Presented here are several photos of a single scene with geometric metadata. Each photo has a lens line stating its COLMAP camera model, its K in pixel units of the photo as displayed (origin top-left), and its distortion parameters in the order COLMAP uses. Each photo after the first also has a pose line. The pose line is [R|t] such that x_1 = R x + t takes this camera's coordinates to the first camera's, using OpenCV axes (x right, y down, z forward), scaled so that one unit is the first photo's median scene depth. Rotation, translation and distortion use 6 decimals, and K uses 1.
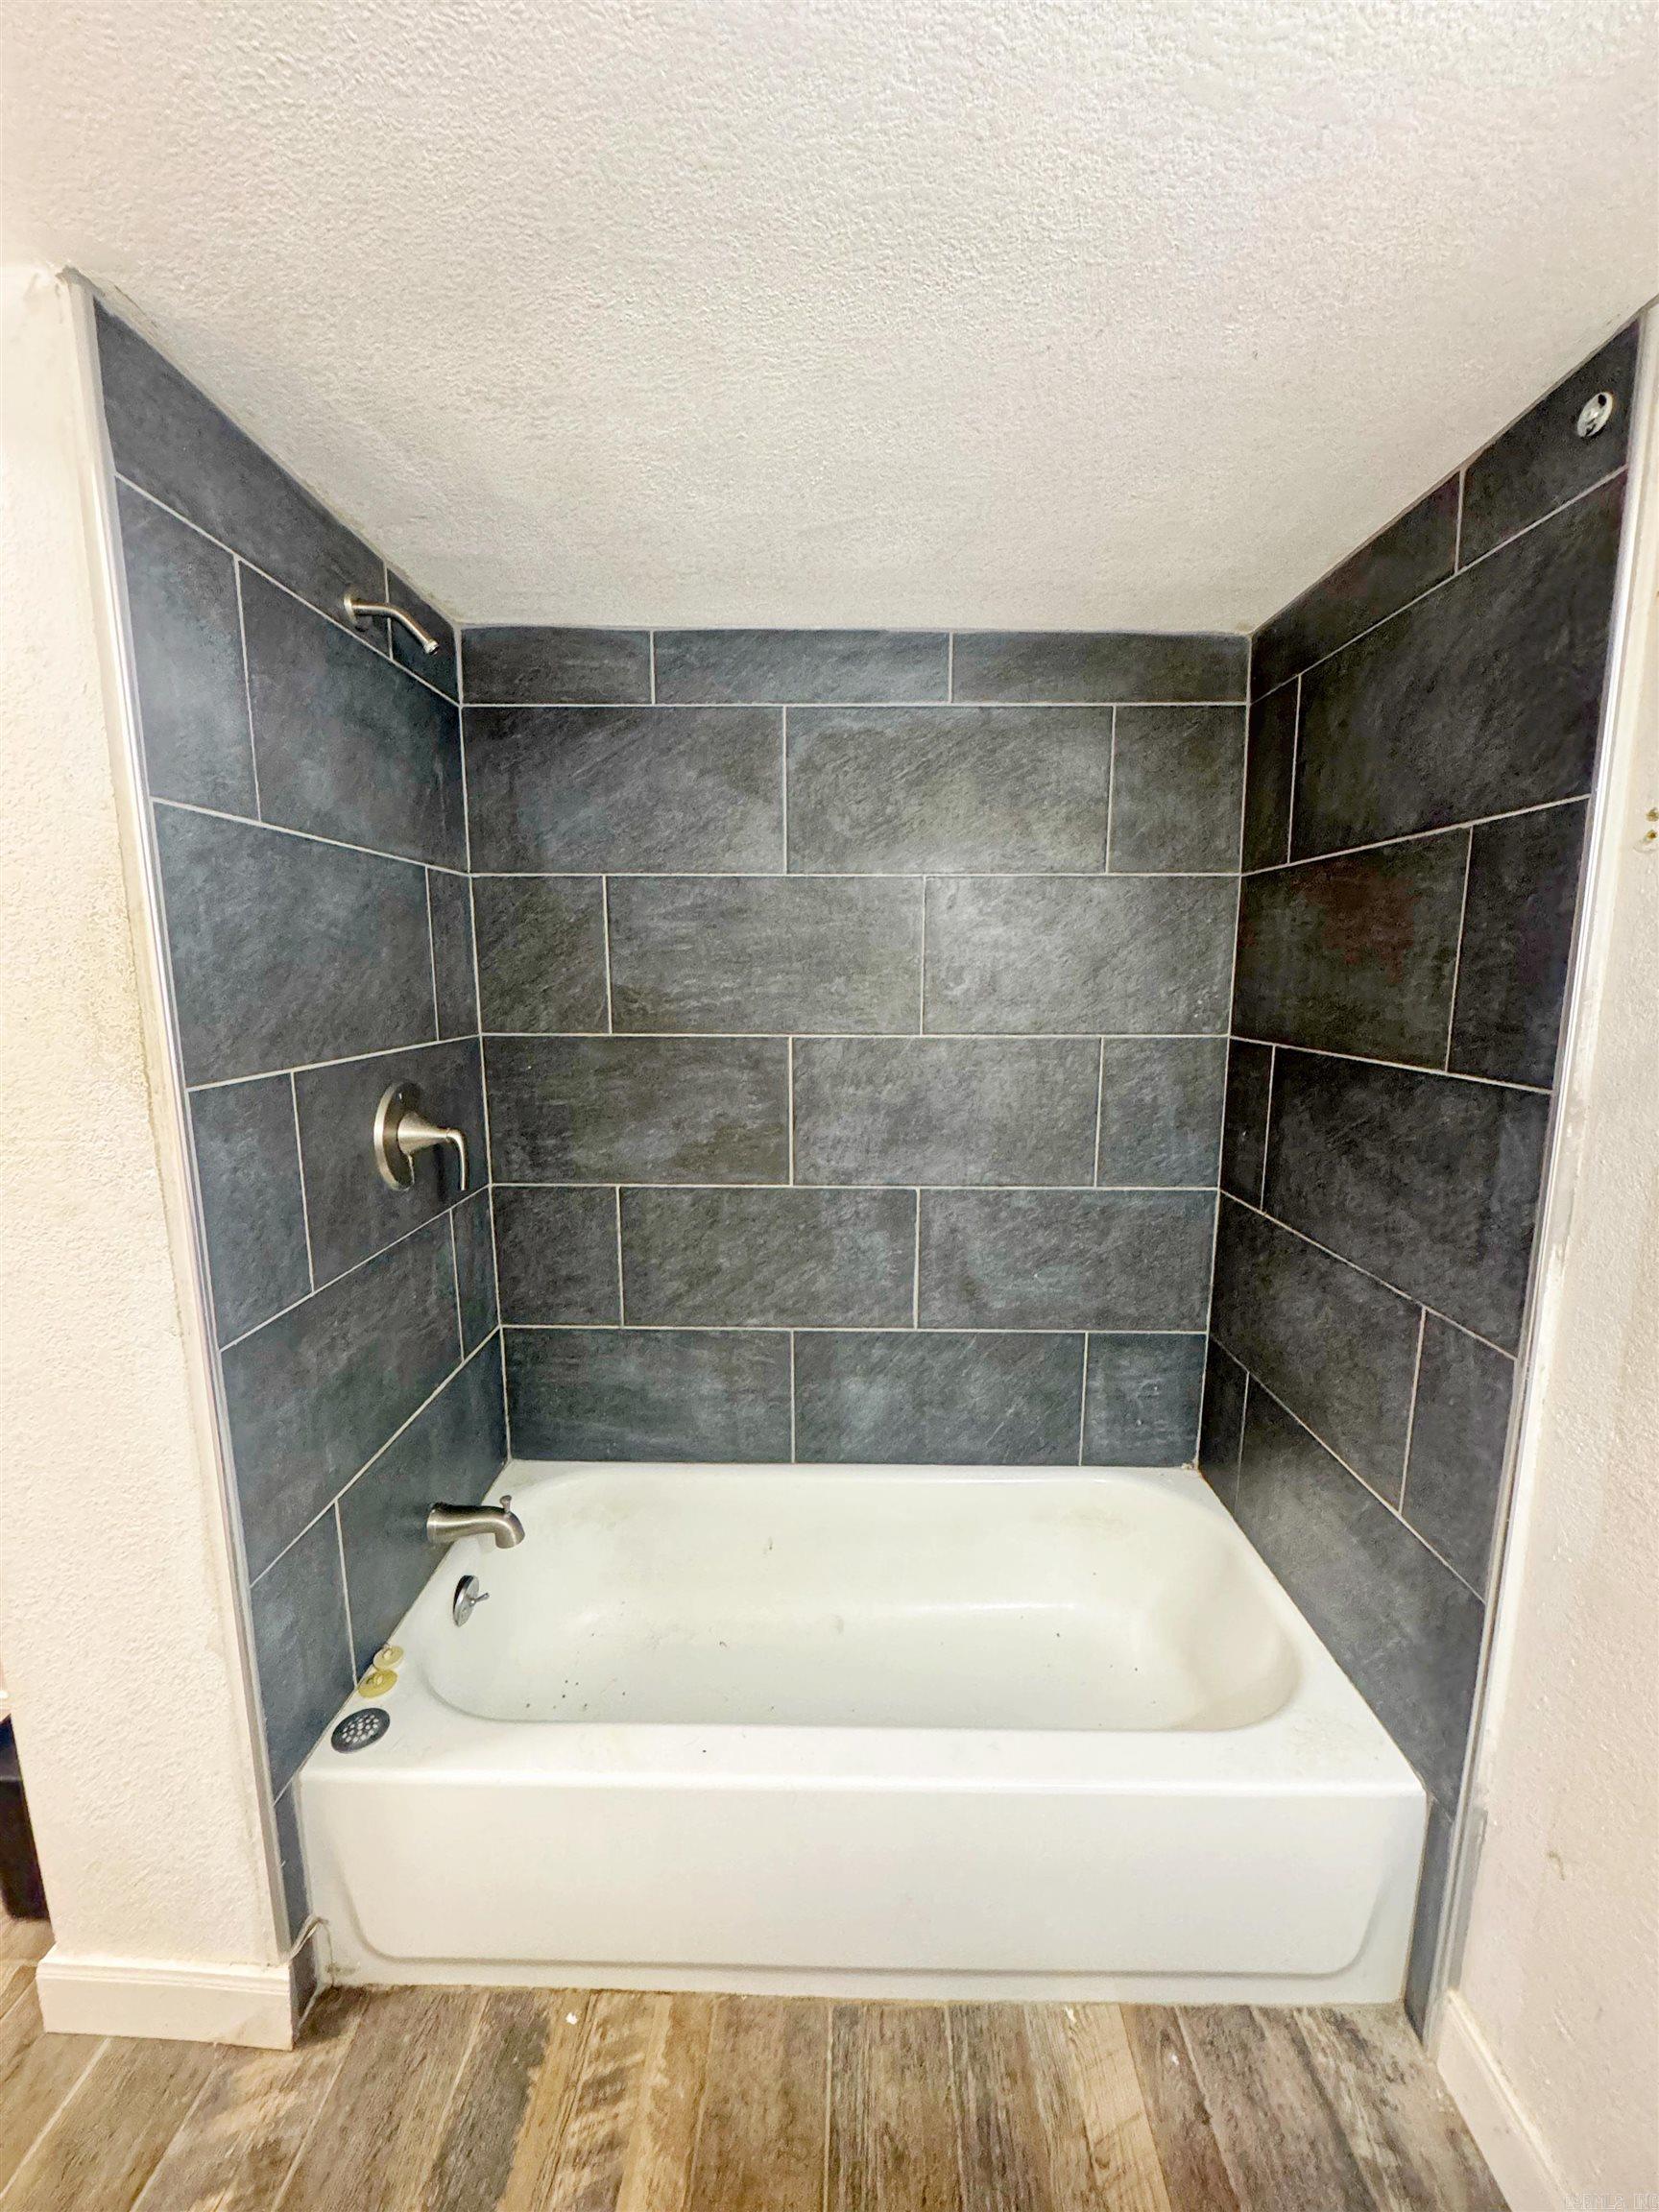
lens RADIAL K [[878.9, 0, 828.8], [0, 878.9, 1107.7], [0, 0, 1]] dist [-0.002223, 0.000541]
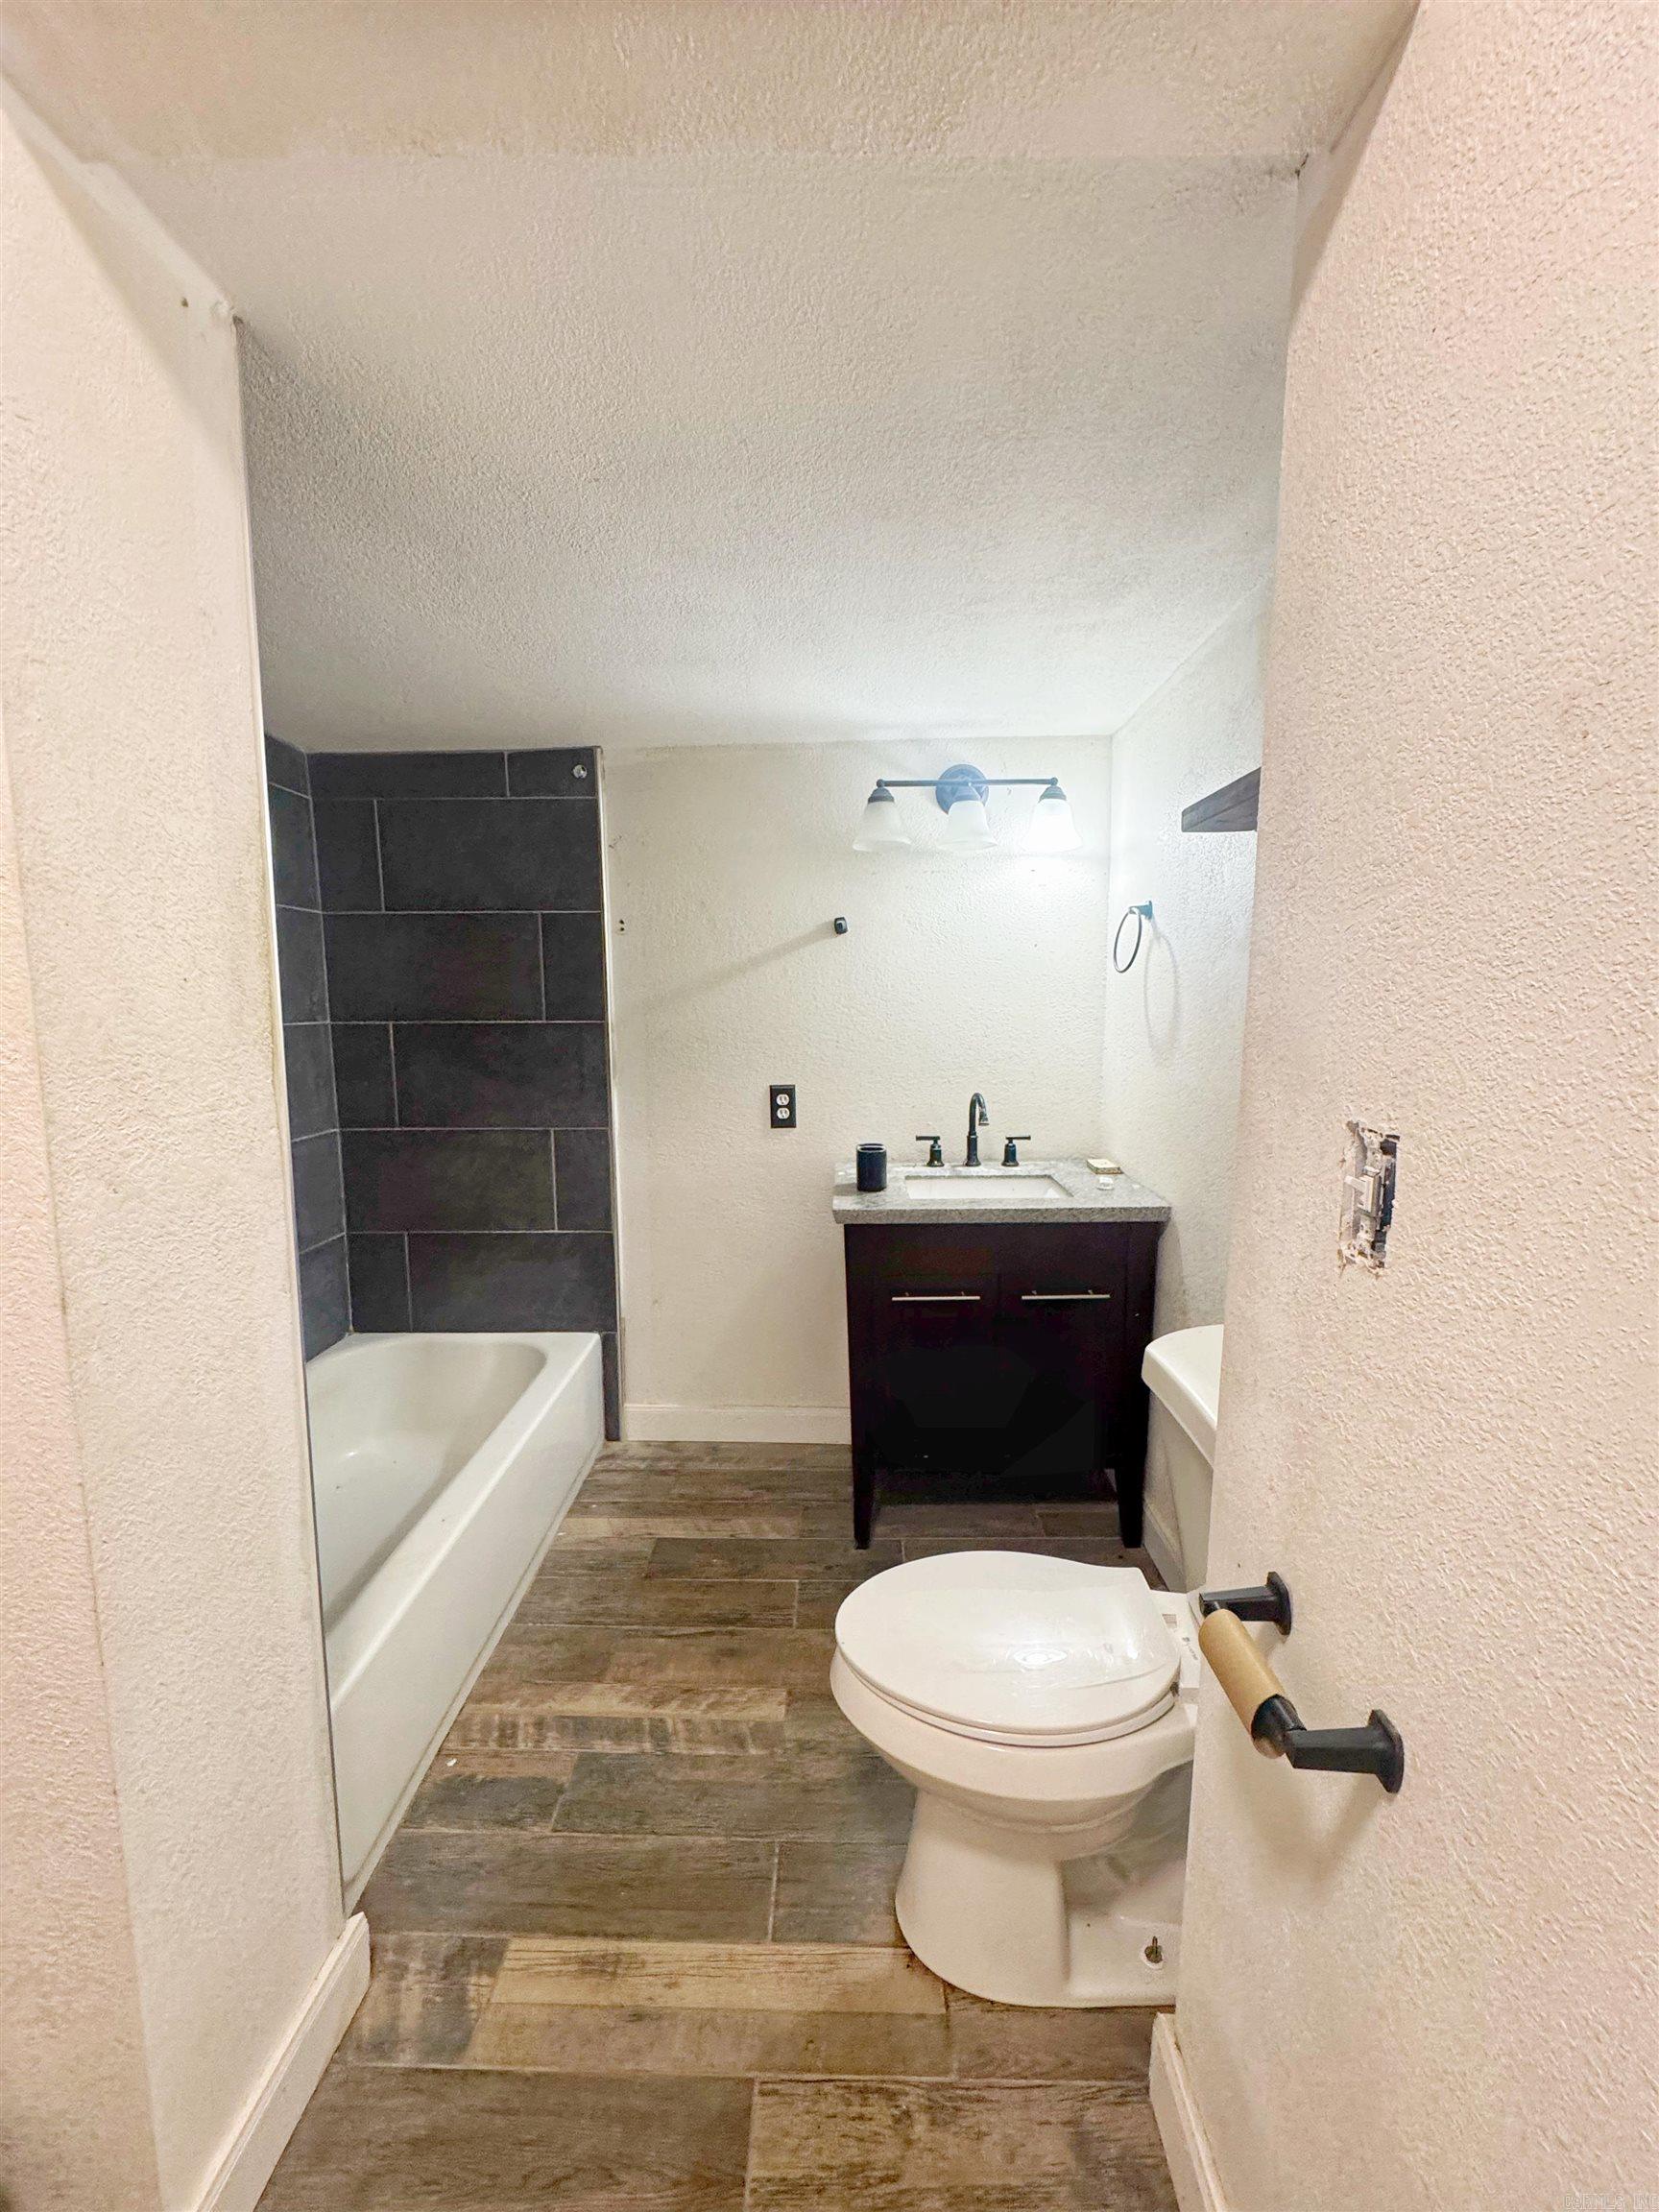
lens RADIAL K [[878.9, 0, 825.8], [0, 878.9, 1107.0], [0, 0, 1]] dist [-0.002223, 0.000541]
pose [[-0.001024, -0.120811, 0.992675, -1.507955], [0.162614, 0.979443, 0.119369, 0.022854], [-0.986689, 0.161546, 0.018642, 0.279615]]
